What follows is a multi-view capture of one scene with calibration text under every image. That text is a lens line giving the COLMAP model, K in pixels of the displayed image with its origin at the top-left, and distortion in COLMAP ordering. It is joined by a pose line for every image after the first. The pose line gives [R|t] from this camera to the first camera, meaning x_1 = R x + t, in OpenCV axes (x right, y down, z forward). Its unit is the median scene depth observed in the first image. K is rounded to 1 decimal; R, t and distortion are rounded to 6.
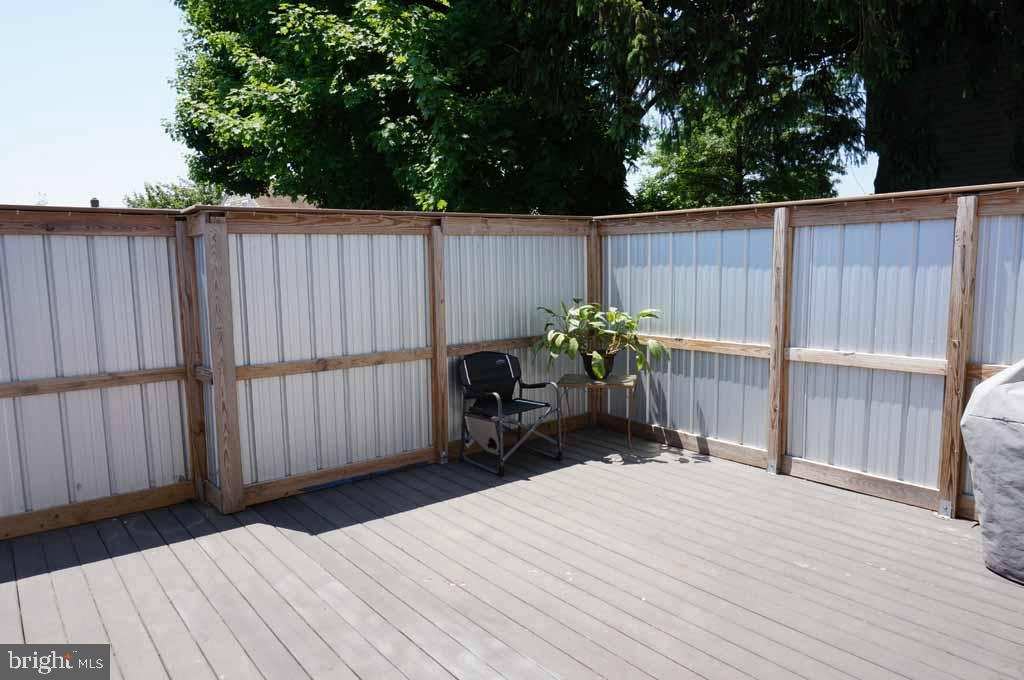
lens RADIAL K [[681.5, 0, 508.7], [0, 681.5, 339.6], [0, 0, 1]] dist [-0.046389, 0.034551]
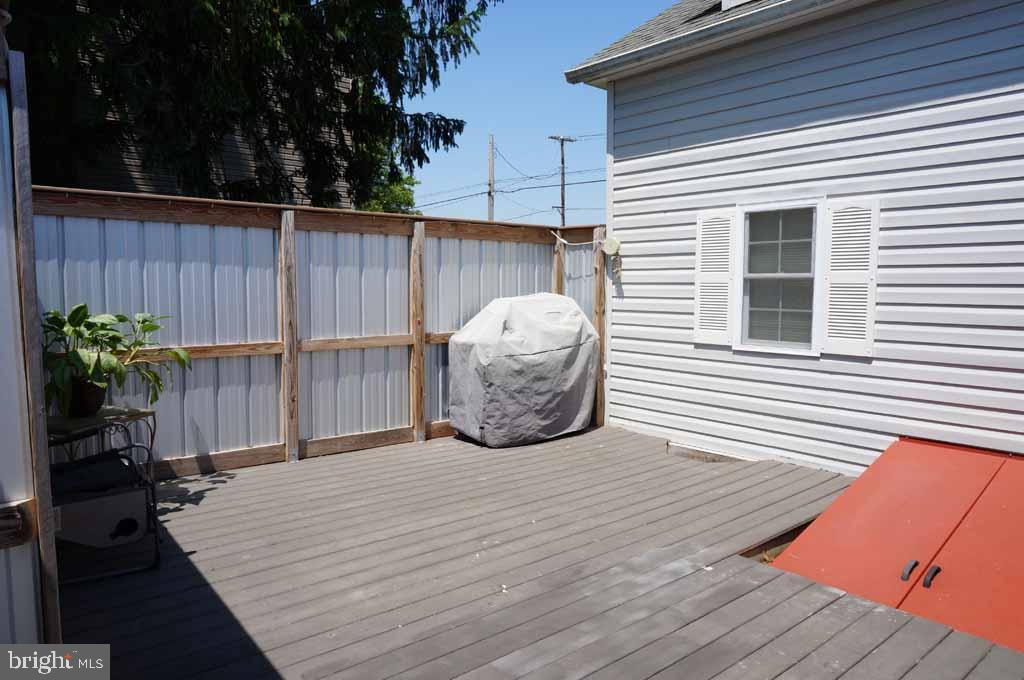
lens RADIAL K [[681.5, 0, 507.8], [0, 681.5, 343.6], [0, 0, 1]] dist [-0.046389, 0.034551]
pose [[-0.017653, -0.066483, 0.997631, -0.736729], [0.107751, 0.991849, 0.068004, -0.022980], [-0.994021, 0.108696, -0.010346, 0.735908]]
